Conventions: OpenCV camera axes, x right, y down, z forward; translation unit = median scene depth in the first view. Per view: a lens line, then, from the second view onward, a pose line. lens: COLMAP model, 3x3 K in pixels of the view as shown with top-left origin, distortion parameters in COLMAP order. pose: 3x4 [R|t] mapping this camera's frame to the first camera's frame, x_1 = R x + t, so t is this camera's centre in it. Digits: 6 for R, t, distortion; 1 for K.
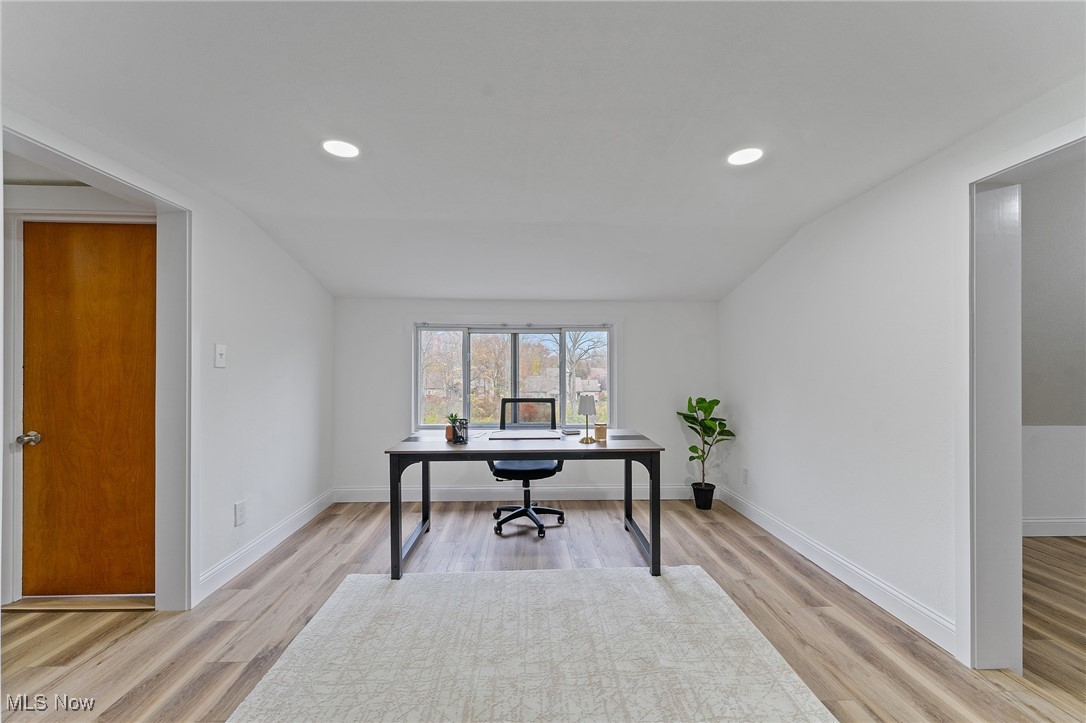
lens RADIAL K [[440.2, 0, 536.2], [0, 440.2, 361.5], [0, 0, 1]] dist [0.000207, 0.000275]
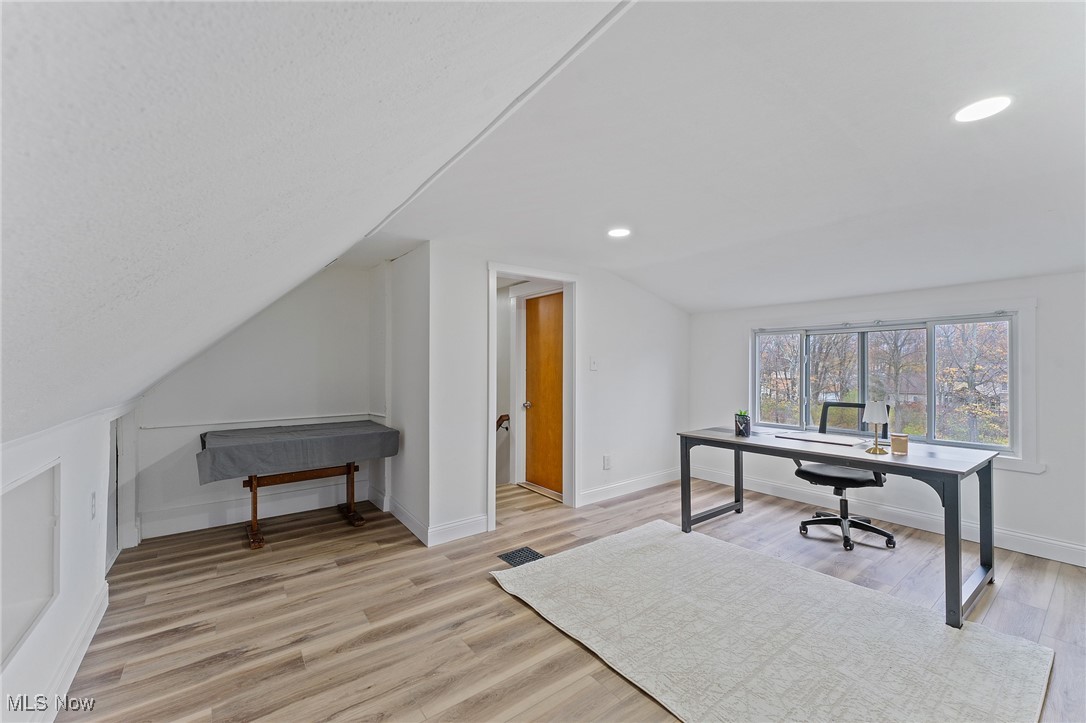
lens RADIAL K [[434.4, 0, 550.2], [0, 434.4, 355.7], [0, 0, 1]] dist [-0.001808, -0.000015]
pose [[0.577559, -0.025502, -0.815951, 0.502750], [0.012066, 0.999669, -0.022704, -0.004857], [0.816260, 0.003268, 0.577676, -0.072150]]
